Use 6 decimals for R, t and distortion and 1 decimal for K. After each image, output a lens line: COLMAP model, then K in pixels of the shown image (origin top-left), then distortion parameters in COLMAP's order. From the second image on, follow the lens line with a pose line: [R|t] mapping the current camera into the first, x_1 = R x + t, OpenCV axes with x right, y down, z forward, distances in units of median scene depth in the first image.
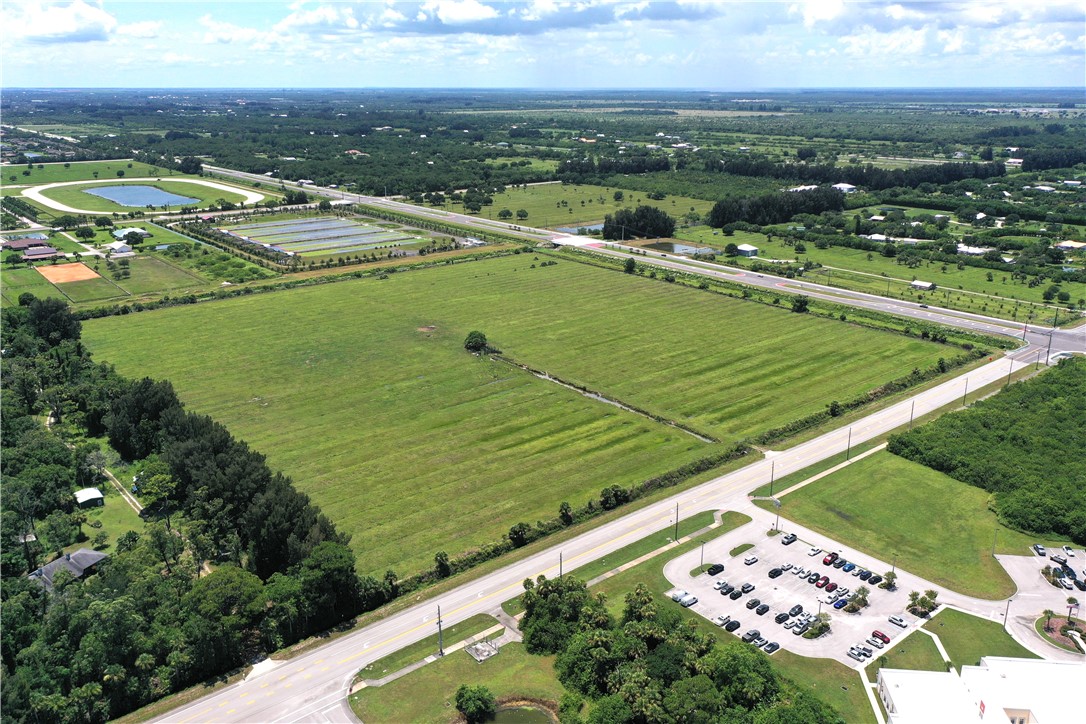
lens RADIAL K [[877.3, 0, 545.2], [0, 877.3, 361.0], [0, 0, 1]] dist [0.005682, 0.002207]
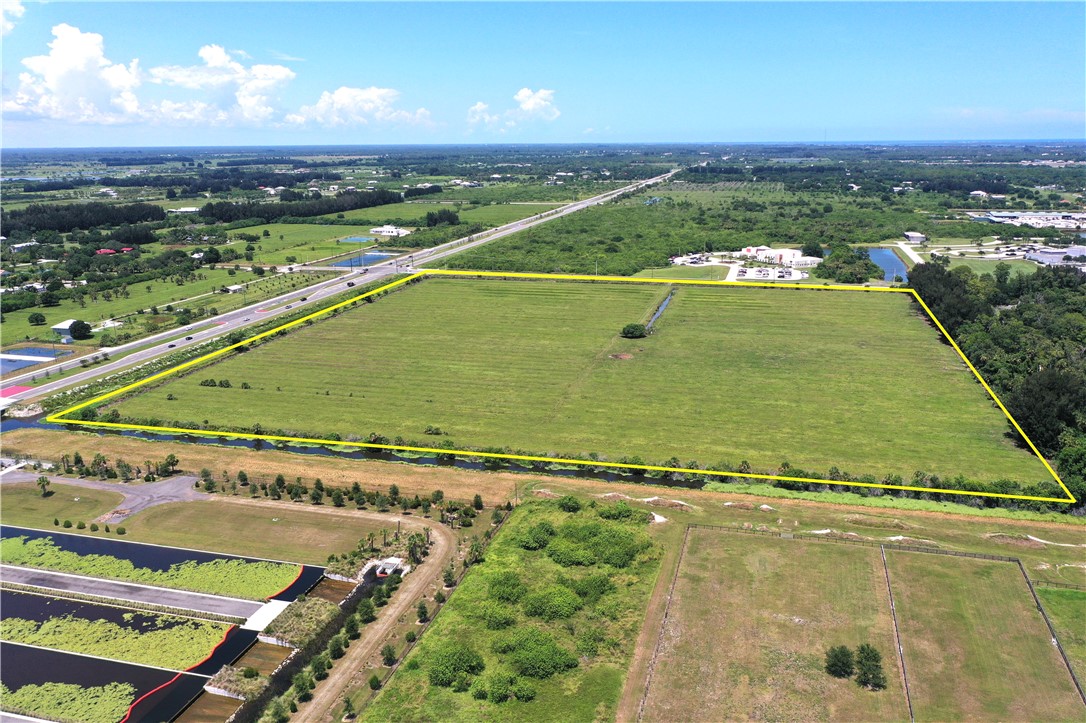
lens RADIAL K [[858.8, 0, 543.0], [0, 858.8, 361.5], [0, 0, 1]] dist [0.007700, 0.005461]
pose [[-0.573431, -0.201853, 0.793998, -0.878126], [0.256769, 0.876059, 0.408155, -0.458910], [-0.777976, 0.437923, -0.450530, 1.625502]]
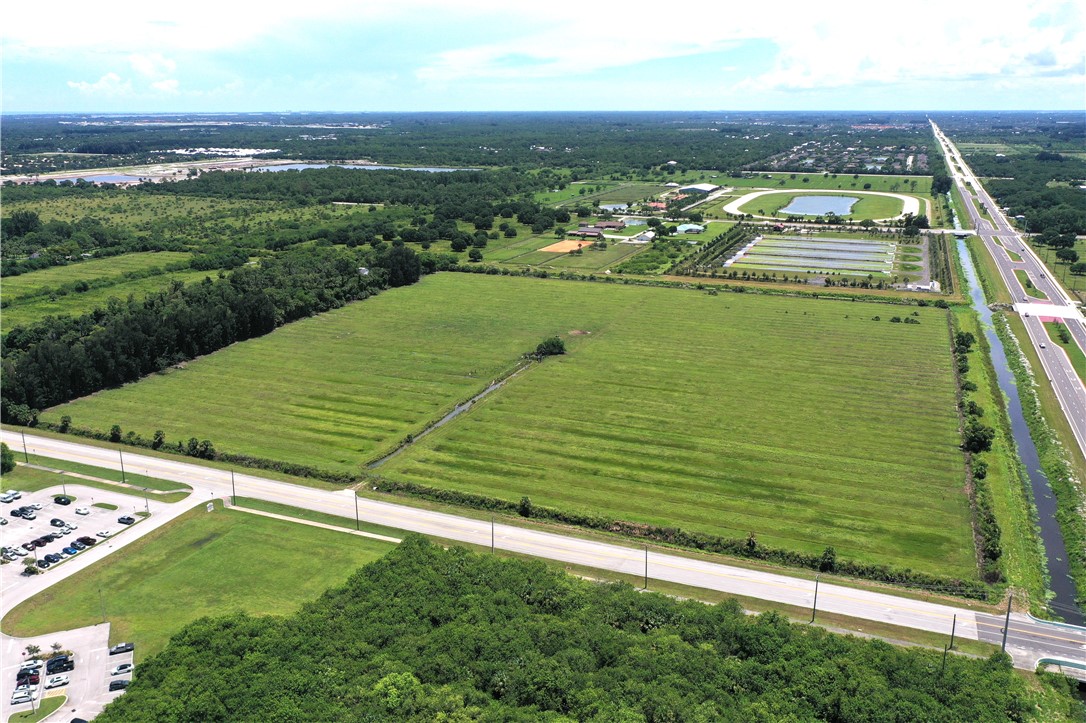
lens RADIAL K [[883.0, 0, 545.1], [0, 883.0, 360.4], [0, 0, 1]] dist [0.008147, 0.004921]
pose [[0.473121, 0.243885, -0.846568, 0.786737], [-0.266364, 0.955546, 0.126417, -0.137400], [0.839766, 0.165685, 0.517051, 0.502466]]
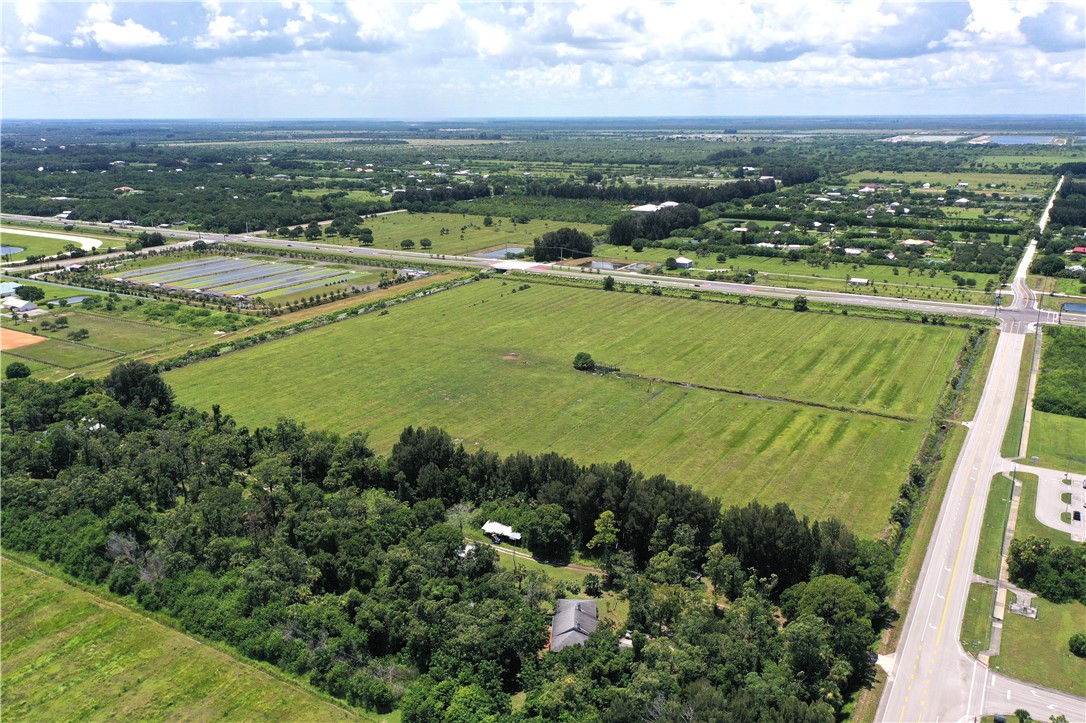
lens RADIAL K [[868.0, 0, 547.1], [0, 868.0, 362.5], [0, 0, 1]] dist [0.008021, 0.002331]
pose [[0.939091, -0.098620, 0.329215, -0.467751], [0.107594, 0.994153, -0.009106, -0.018464], [-0.326392, 0.043973, 0.944211, 0.065710]]
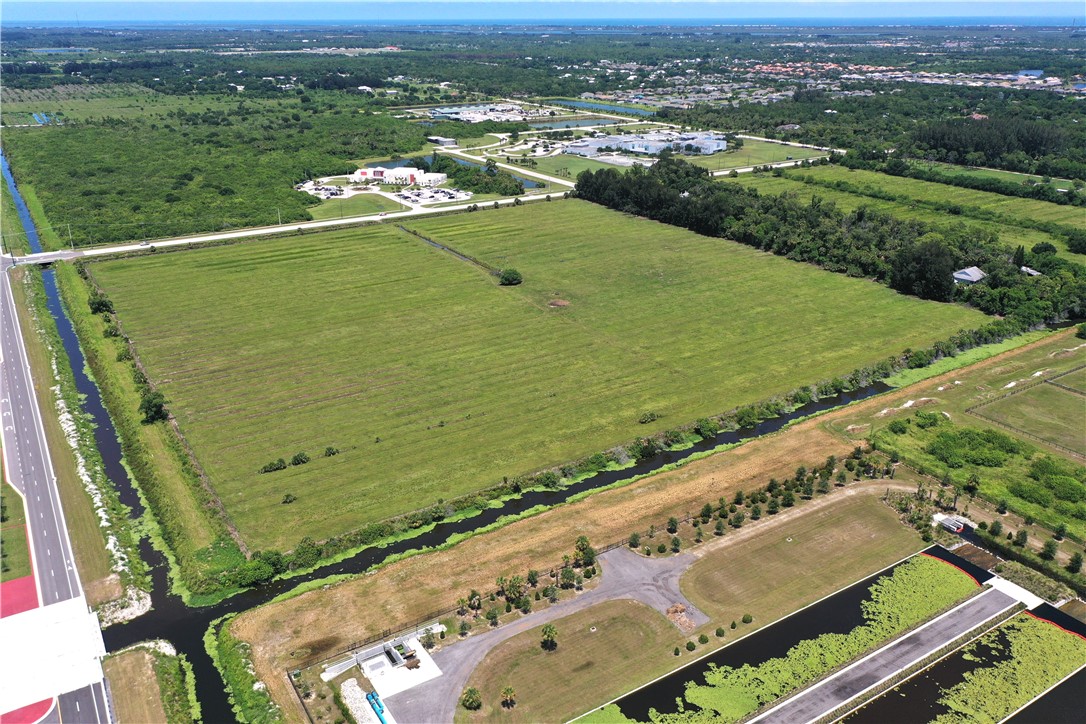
lens RADIAL K [[881.6, 0, 543.0], [0, 881.6, 362.0], [0, 0, 1]] dist [0.011239, 0.004103]
pose [[-0.991940, -0.043676, 0.118946, -0.254596], [0.041579, 0.774545, 0.631150, -0.624889], [-0.119696, 0.631009, -0.766486, 1.926758]]
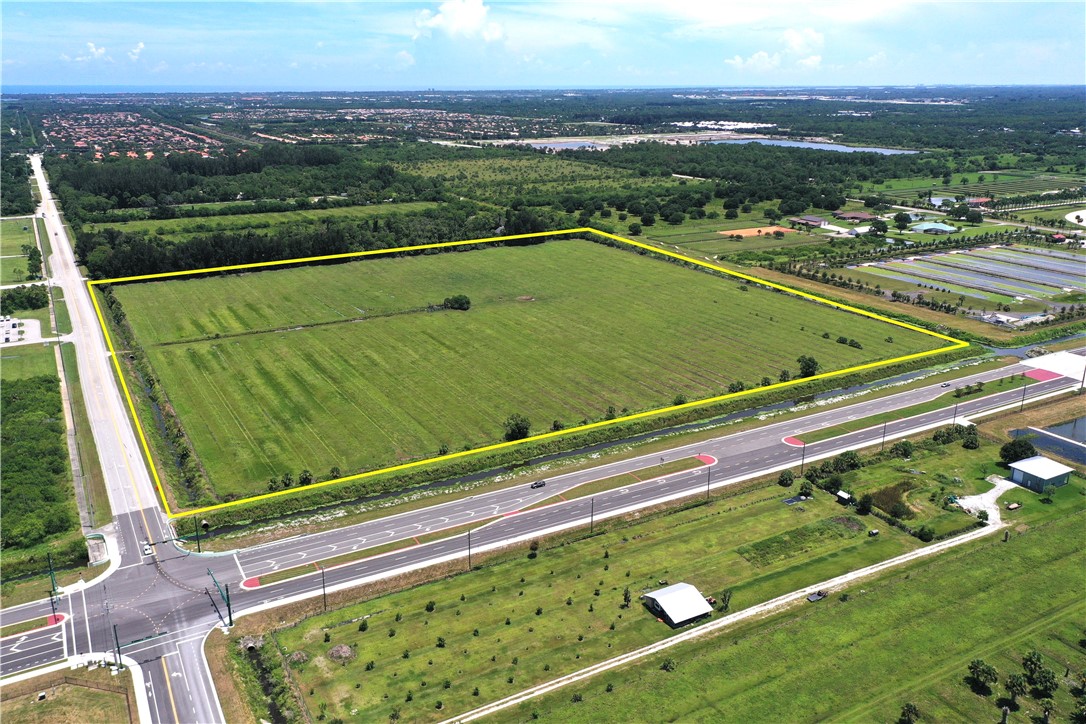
lens RADIAL K [[885.9, 0, 546.5], [0, 885.9, 361.6], [0, 0, 1]] dist [0.008950, 0.002550]
pose [[-0.173612, 0.298622, -0.938447, 1.022186], [-0.297358, 0.892546, 0.339027, -0.387185], [0.938849, 0.337914, -0.066159, 1.249854]]
